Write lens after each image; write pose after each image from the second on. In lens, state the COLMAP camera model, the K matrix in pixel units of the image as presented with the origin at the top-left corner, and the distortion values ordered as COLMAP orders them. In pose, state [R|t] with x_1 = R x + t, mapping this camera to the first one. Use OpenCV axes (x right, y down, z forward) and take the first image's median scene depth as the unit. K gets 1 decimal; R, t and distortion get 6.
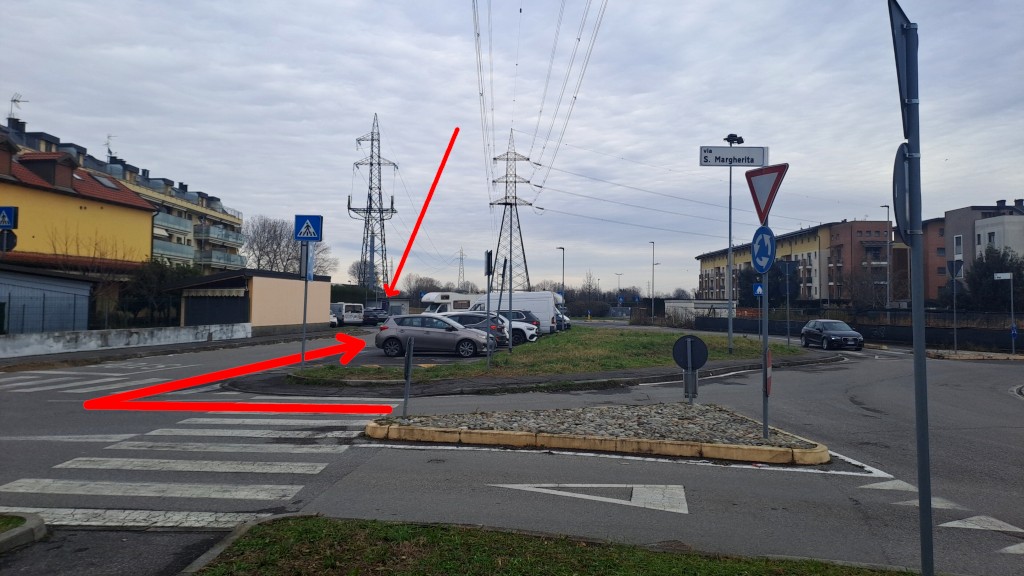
lens RADIAL K [[755.2, 0, 509.0], [0, 755.2, 266.4], [0, 0, 1]] dist [0.023206, -0.006315]
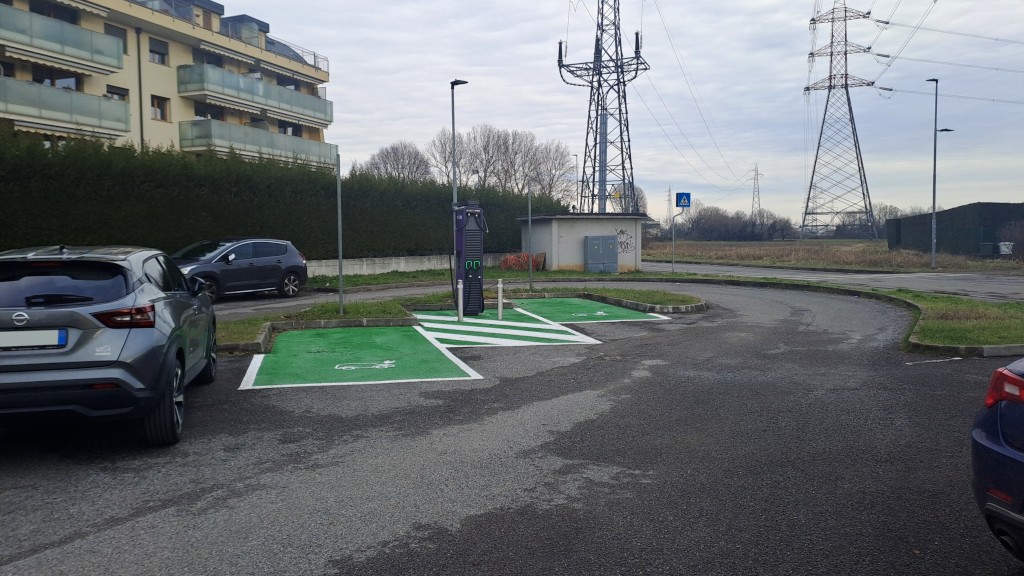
lens RADIAL K [[755.2, 0, 509.0], [0, 755.2, 266.4], [0, 0, 1]] dist [0.023206, -0.006315]
pose [[0.933317, 0.005774, -0.359007, -0.046491], [0.024579, 0.996498, 0.079925, 0.024232], [0.358212, -0.083420, 0.929906, 0.451646]]
